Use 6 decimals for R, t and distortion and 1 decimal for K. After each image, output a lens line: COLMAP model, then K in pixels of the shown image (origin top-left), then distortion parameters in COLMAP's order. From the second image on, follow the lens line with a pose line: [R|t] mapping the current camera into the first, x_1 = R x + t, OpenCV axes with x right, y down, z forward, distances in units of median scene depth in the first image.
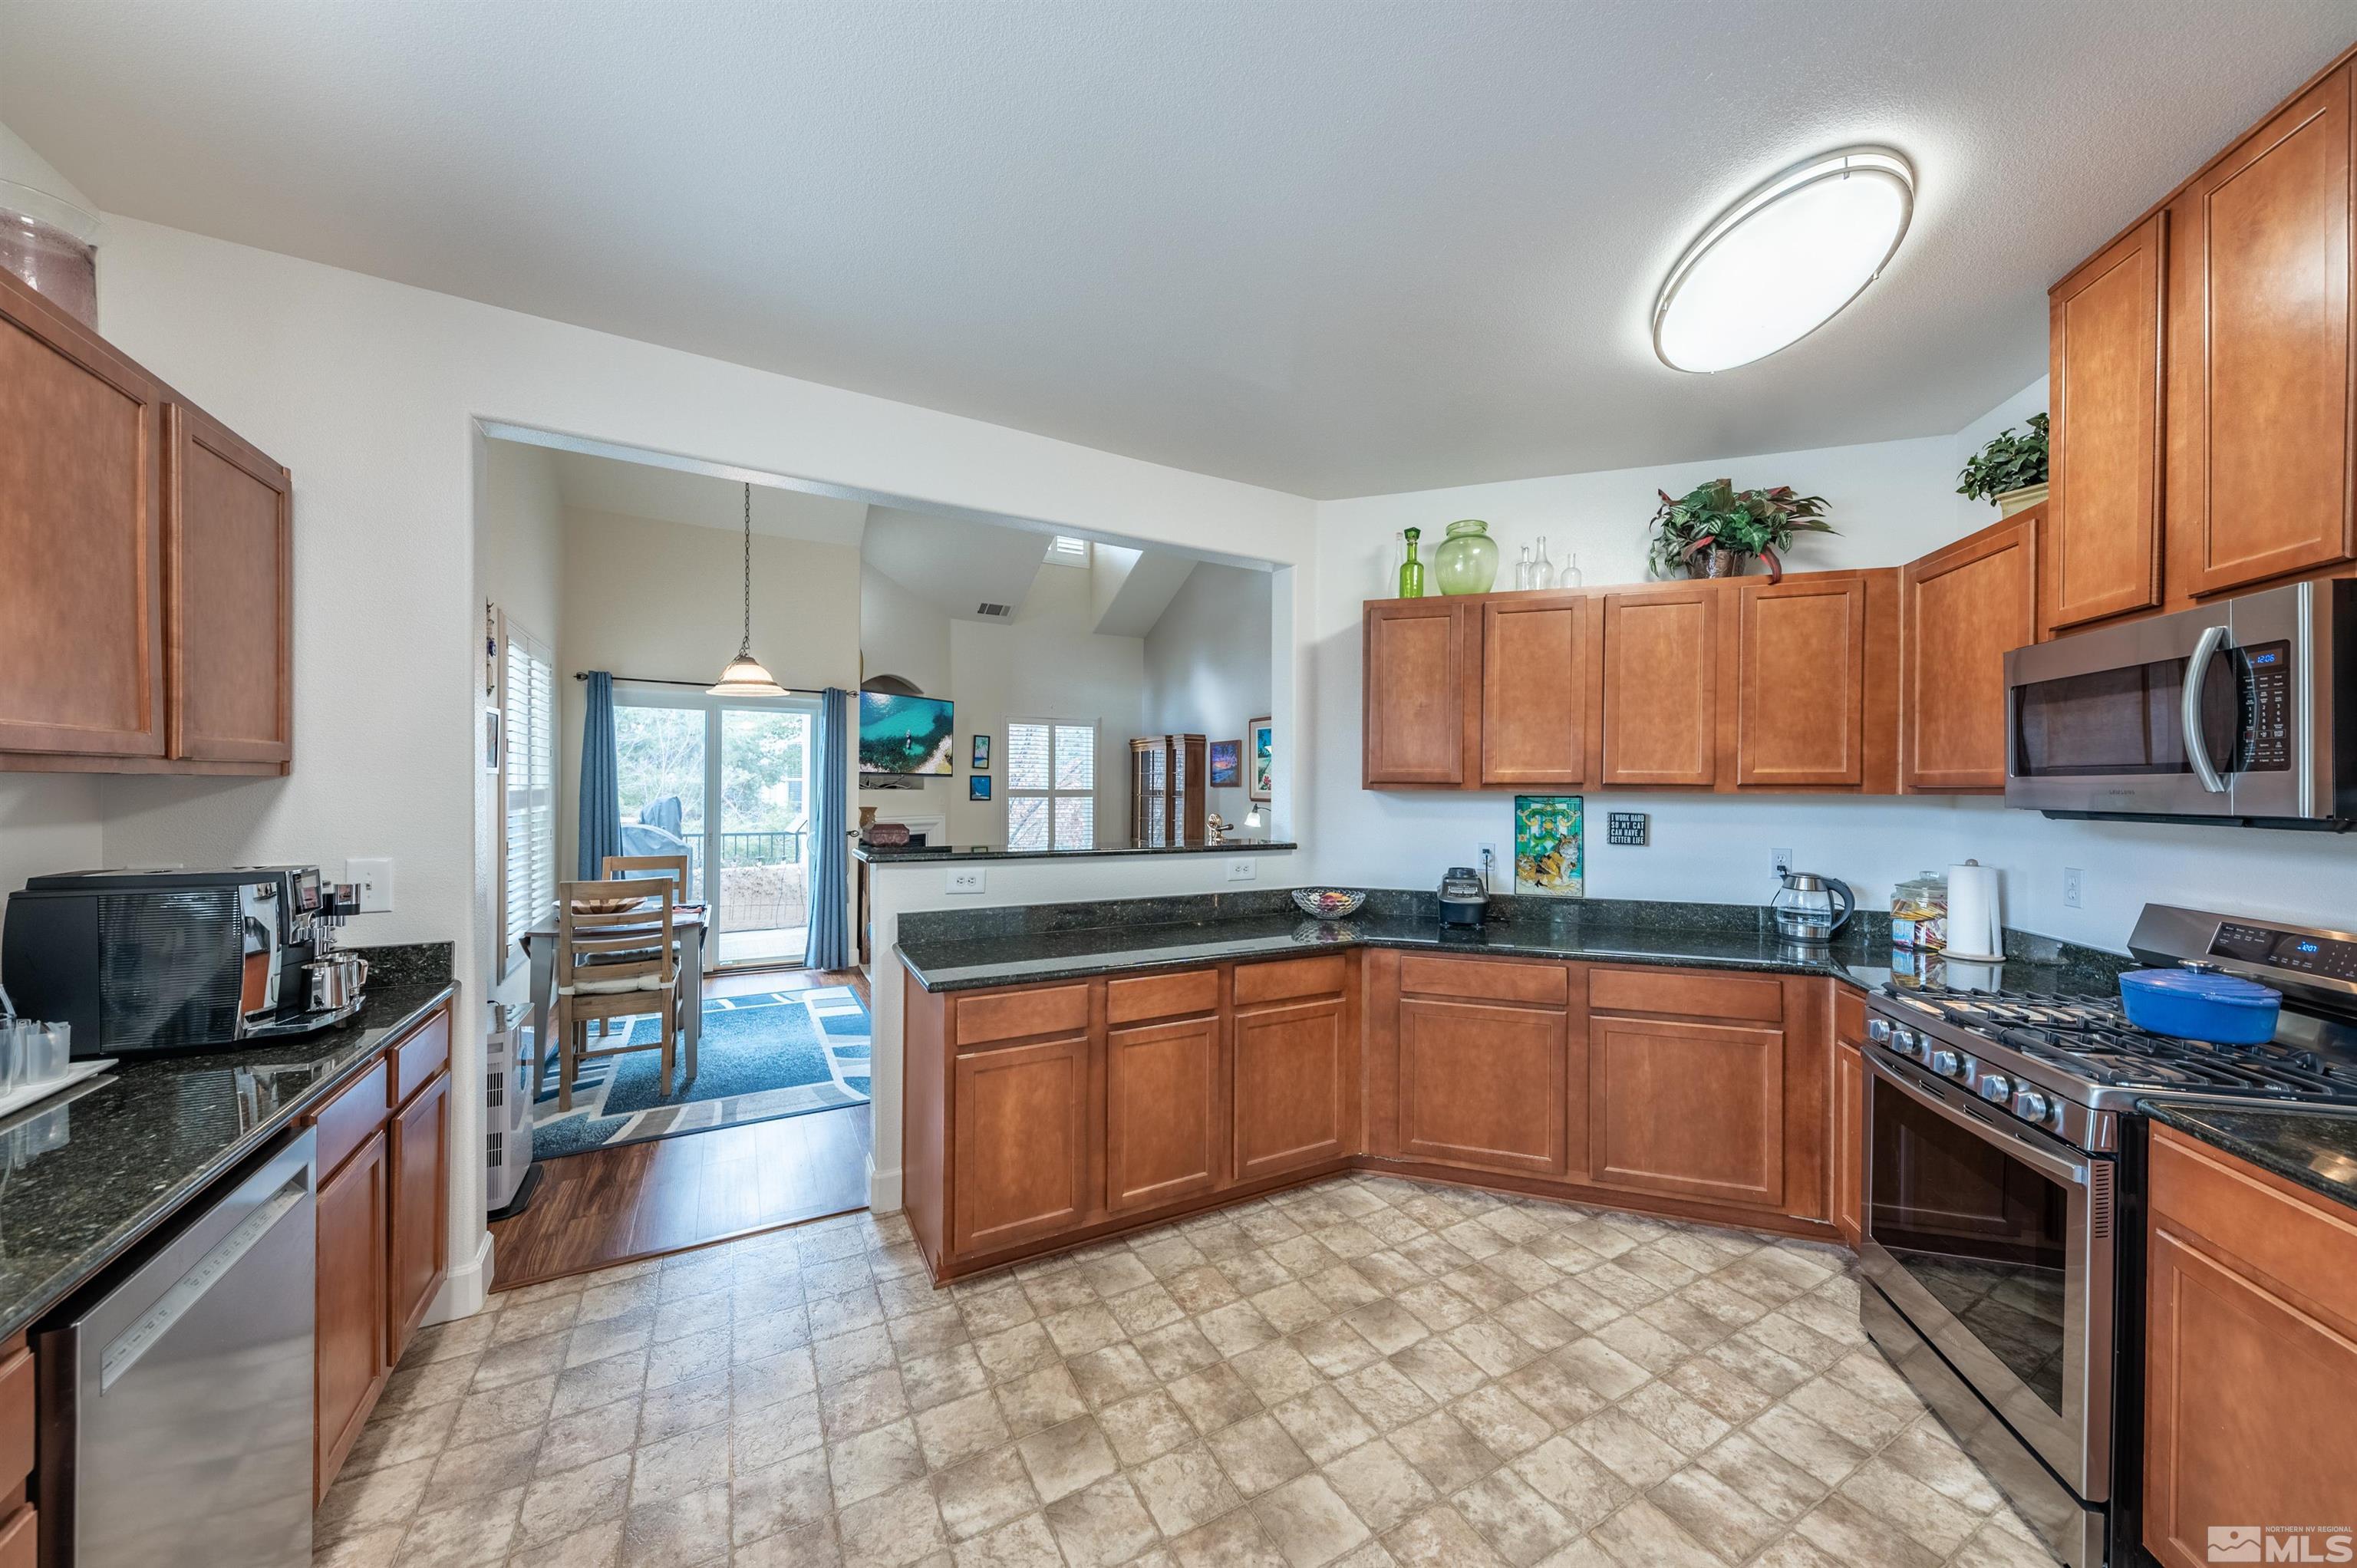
lens RADIAL K [[814.2, 0, 1178.0], [0, 814.2, 789.5], [0, 0, 1]] dist [0.010571, -0.003292]
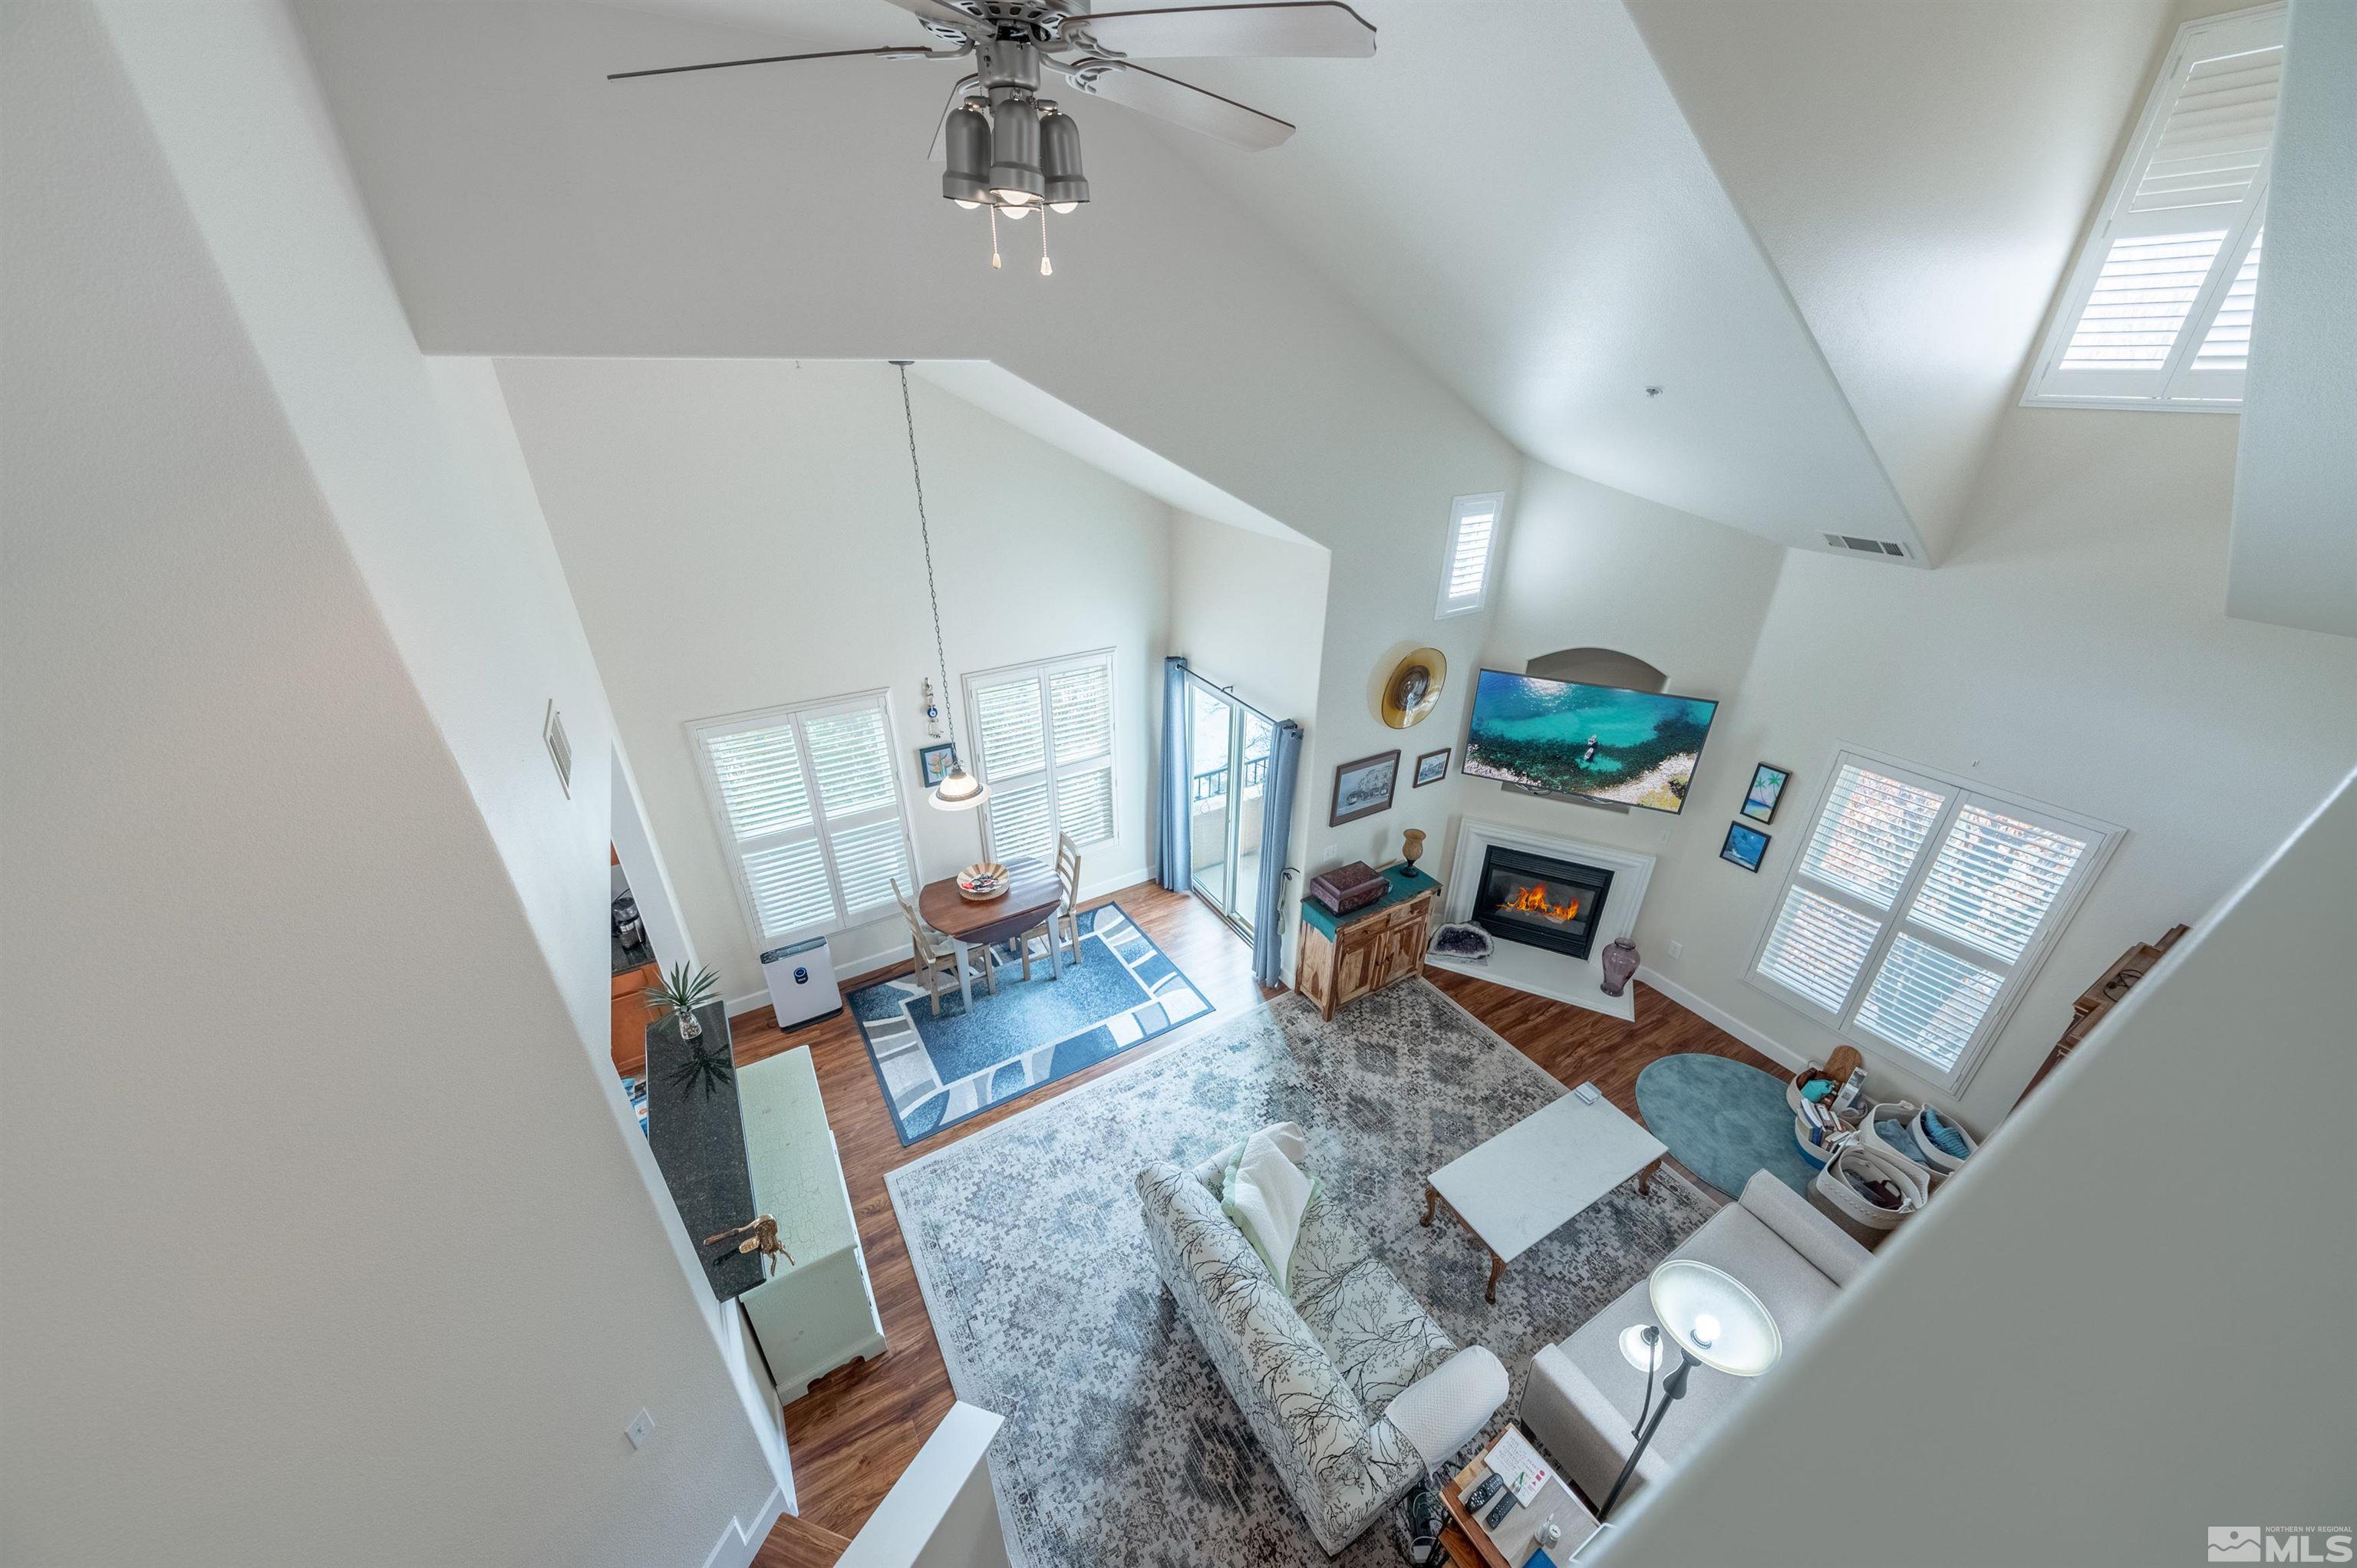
lens RADIAL K [[814.2, 0, 1177.6], [0, 814.2, 794.5], [0, 0, 1]] dist [0.010571, -0.003292]
pose [[0.035695, 0.463727, -0.885259, 0.281583], [-0.008865, 0.885935, 0.463724, -0.348668], [0.999323, -0.008705, 0.035734, 0.655183]]
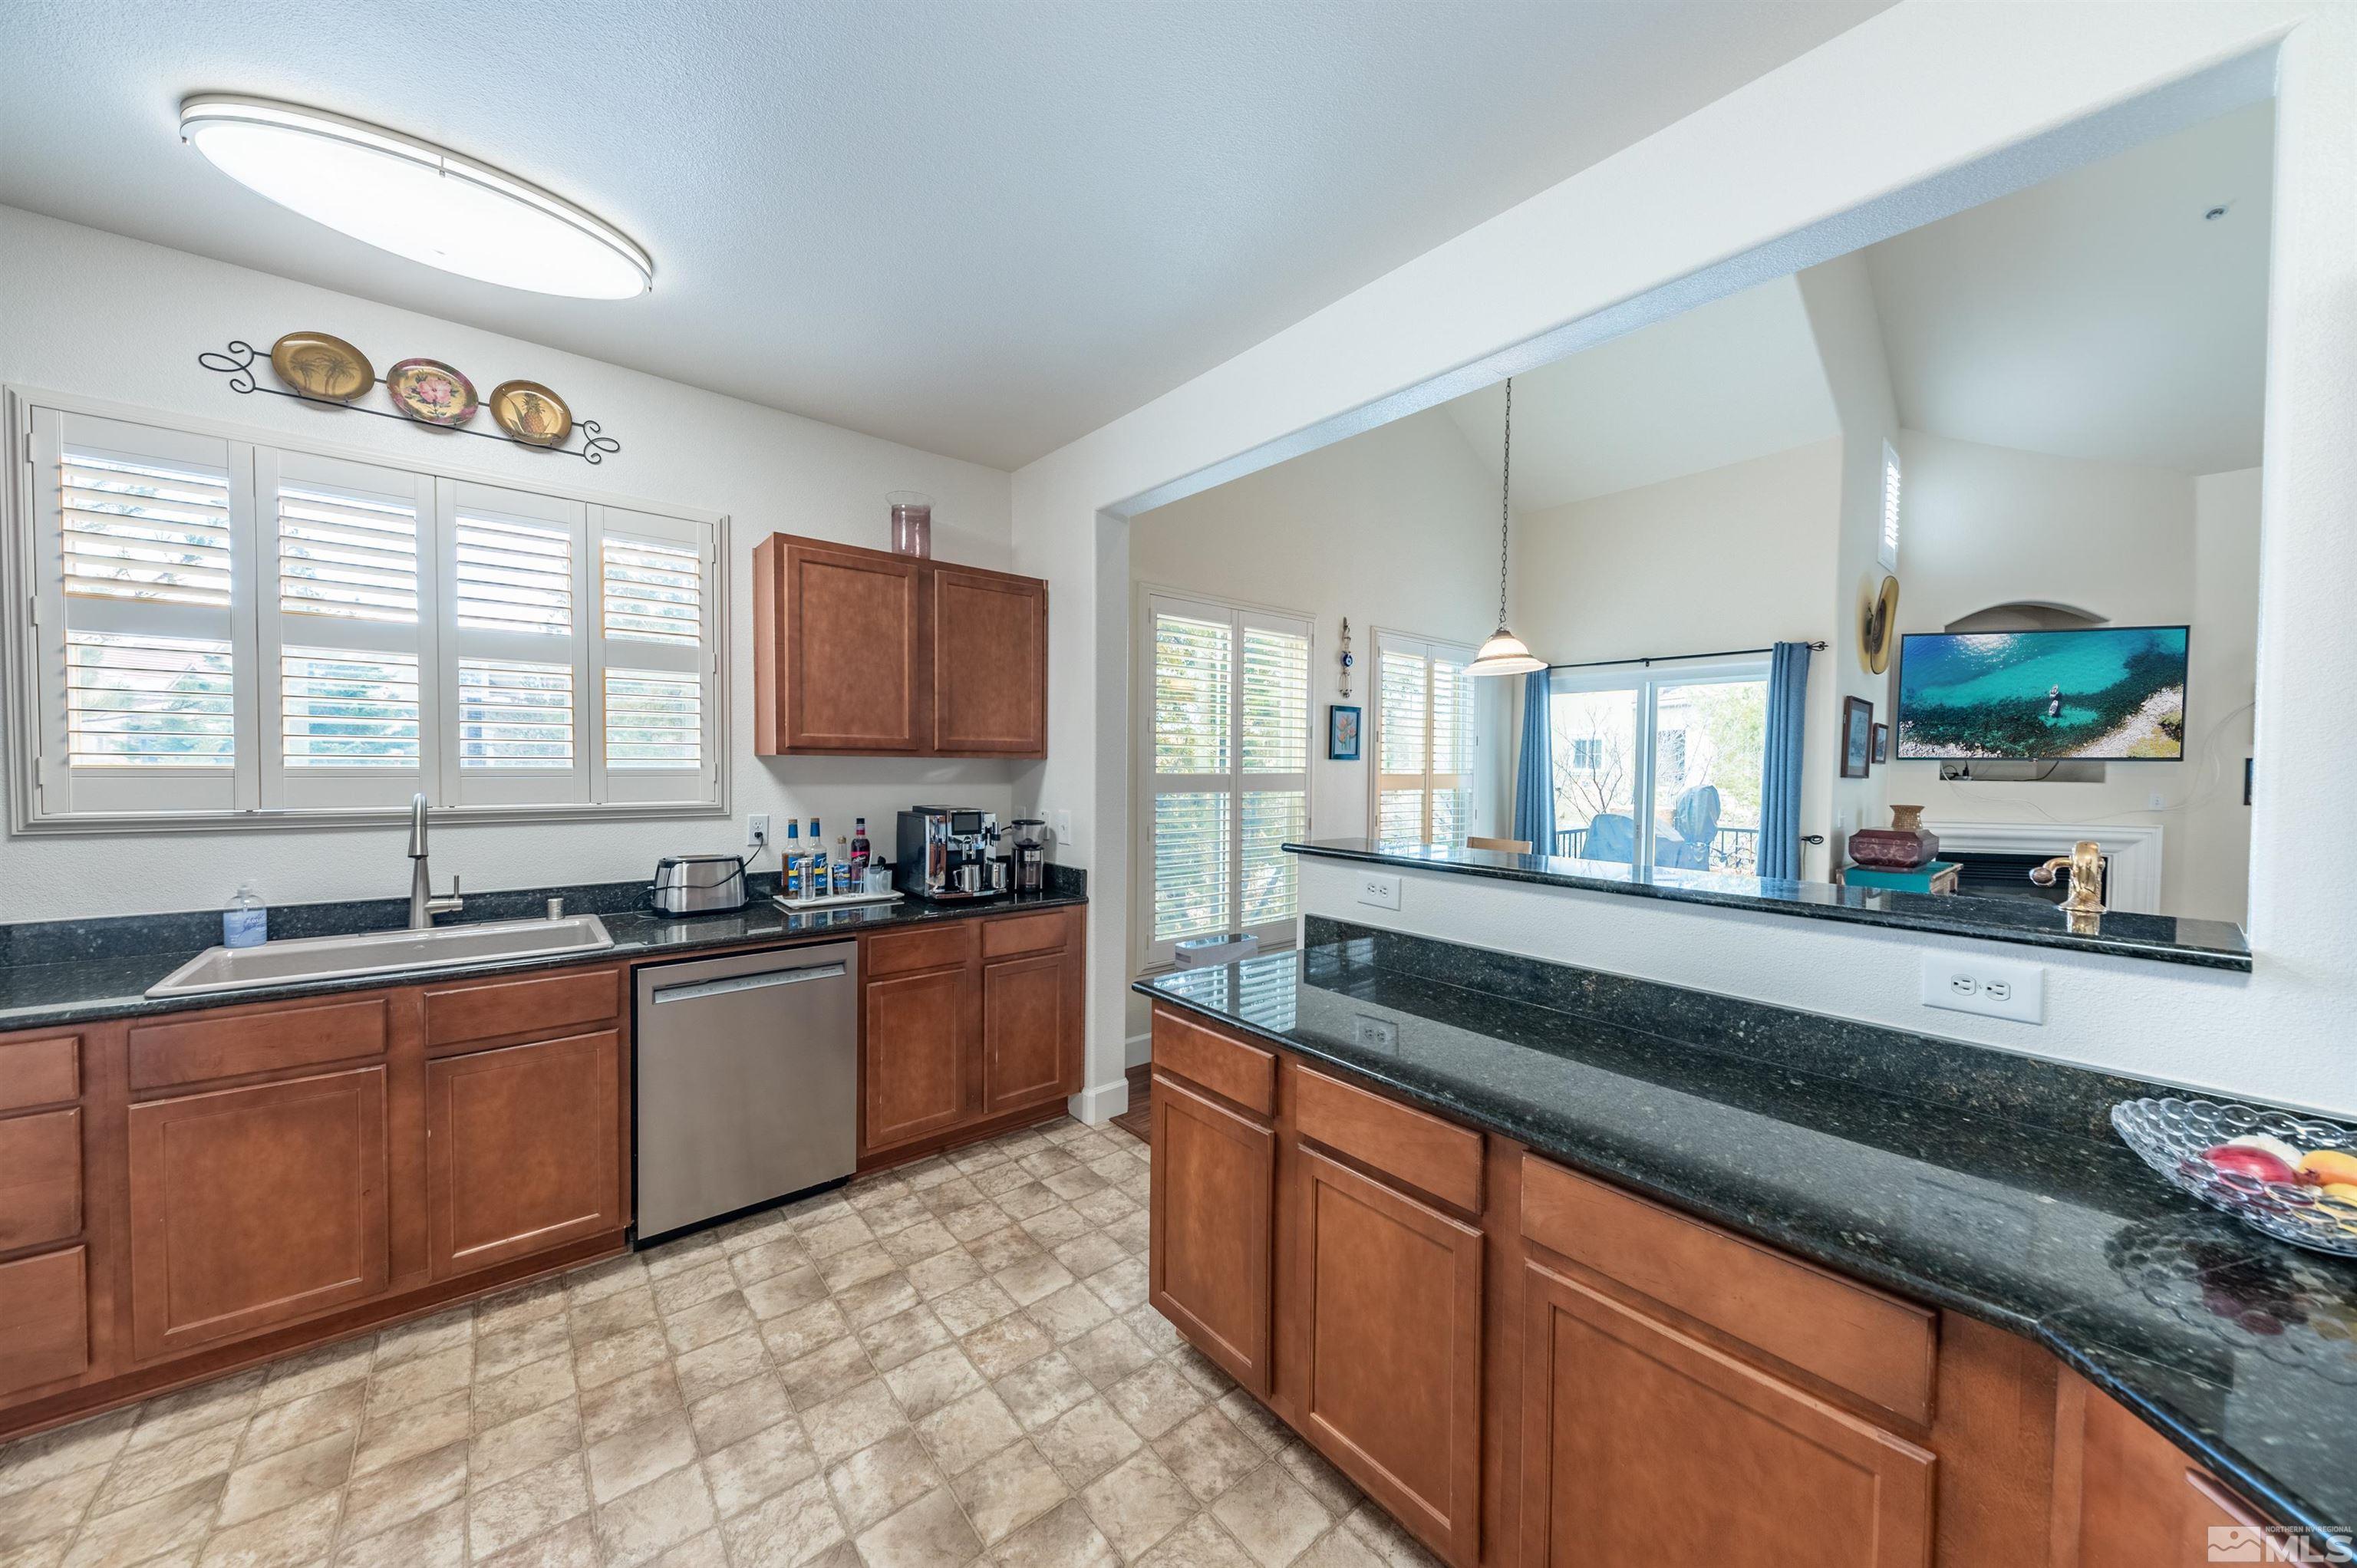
lens RADIAL K [[814.2, 0, 1180.0], [0, 814.2, 786.5], [0, 0, 1]] dist [0.010571, -0.003292]
pose [[0.190645, 0.021112, -0.981432, 0.160927], [-0.014155, 0.999724, 0.018755, 0.001070], [0.981557, 0.010317, 0.190891, 0.238129]]
